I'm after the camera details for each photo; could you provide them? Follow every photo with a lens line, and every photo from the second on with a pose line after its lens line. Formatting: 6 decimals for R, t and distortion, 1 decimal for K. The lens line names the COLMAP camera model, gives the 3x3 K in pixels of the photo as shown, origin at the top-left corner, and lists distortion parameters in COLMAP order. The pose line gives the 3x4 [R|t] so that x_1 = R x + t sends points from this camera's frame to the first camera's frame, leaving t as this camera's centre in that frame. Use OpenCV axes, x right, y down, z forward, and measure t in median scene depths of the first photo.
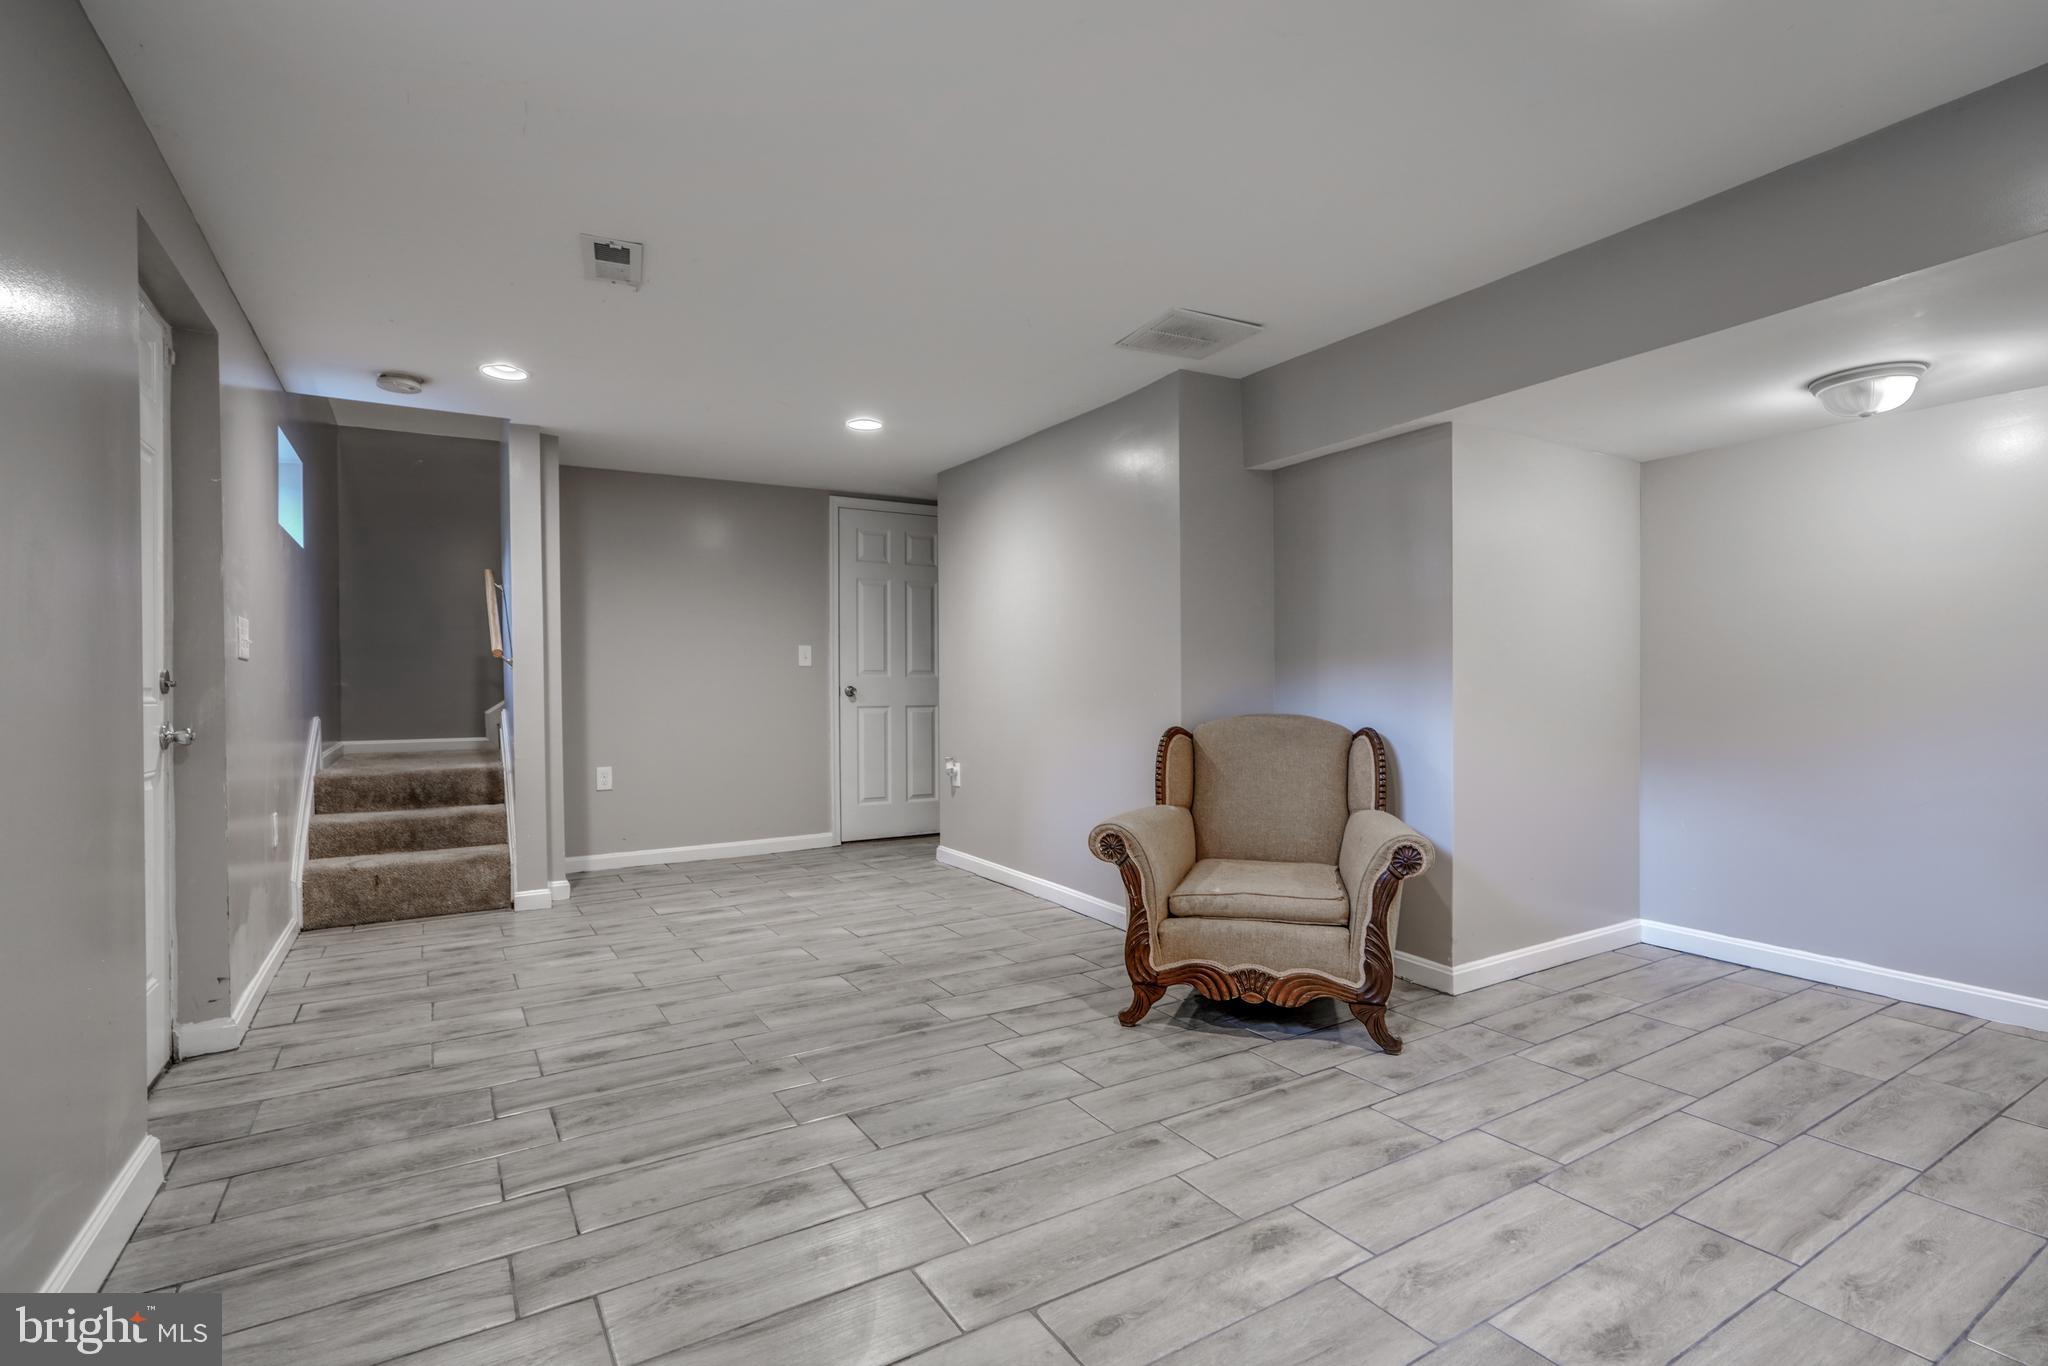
lens RADIAL K [[939.4, 0, 1011.5], [0, 939.4, 689.8], [0, 0, 1]] dist [-0.002968, 0.005947]
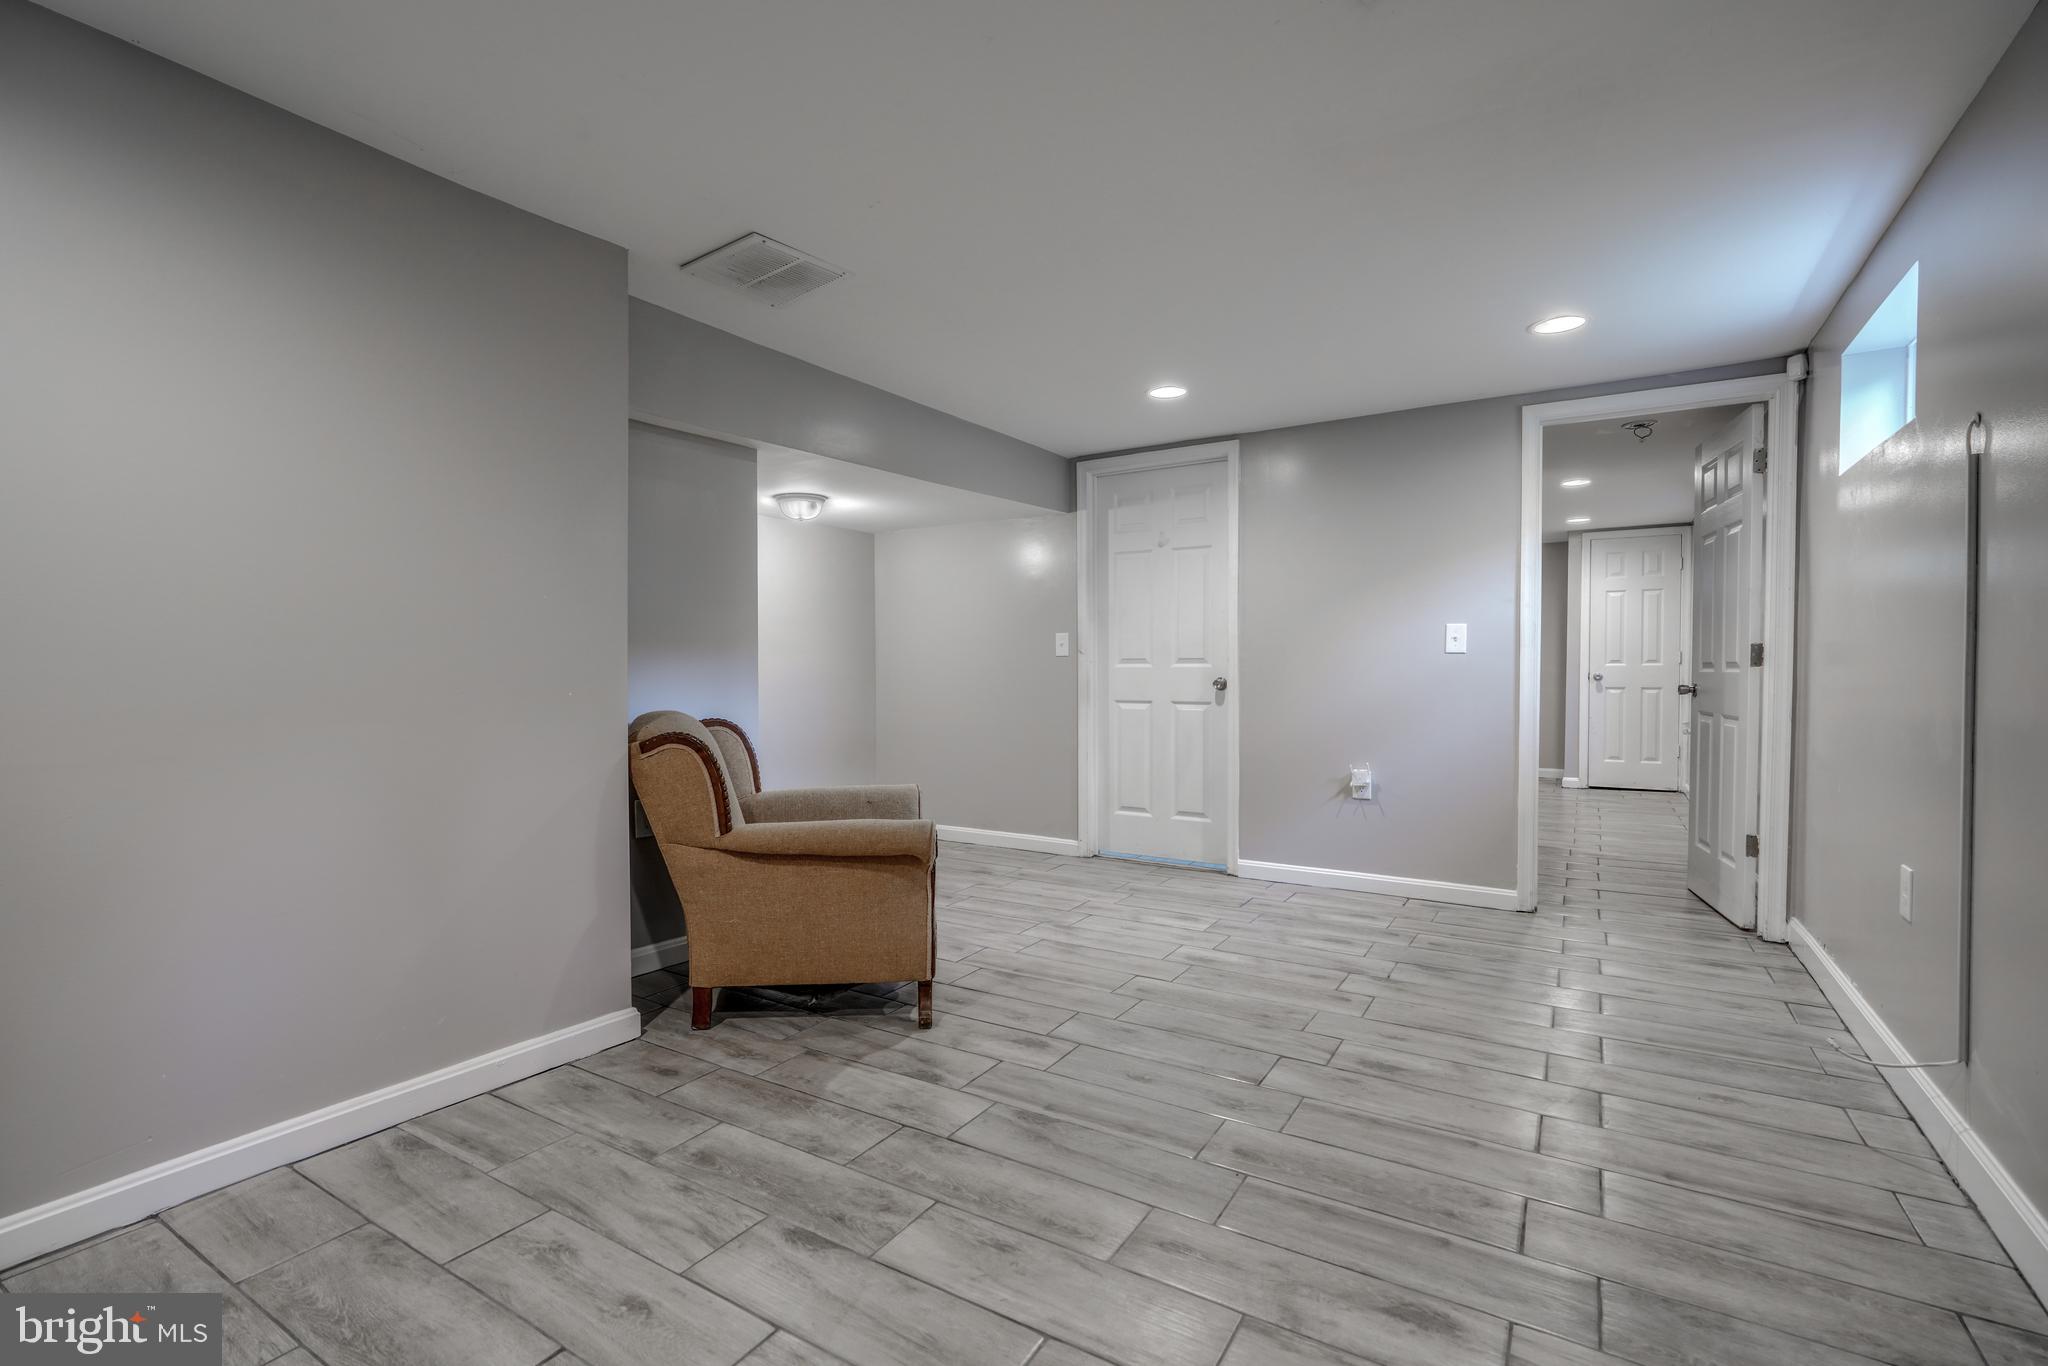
lens RADIAL K [[939.4, 0, 1011.5], [0, 939.4, 689.8], [0, 0, 1]] dist [-0.002968, 0.005947]
pose [[-0.448357, -0.015296, 0.893724, -0.949825], [0.010926, 0.999685, 0.022591, -0.012307], [-0.893788, 0.019894, -0.448049, 1.655508]]
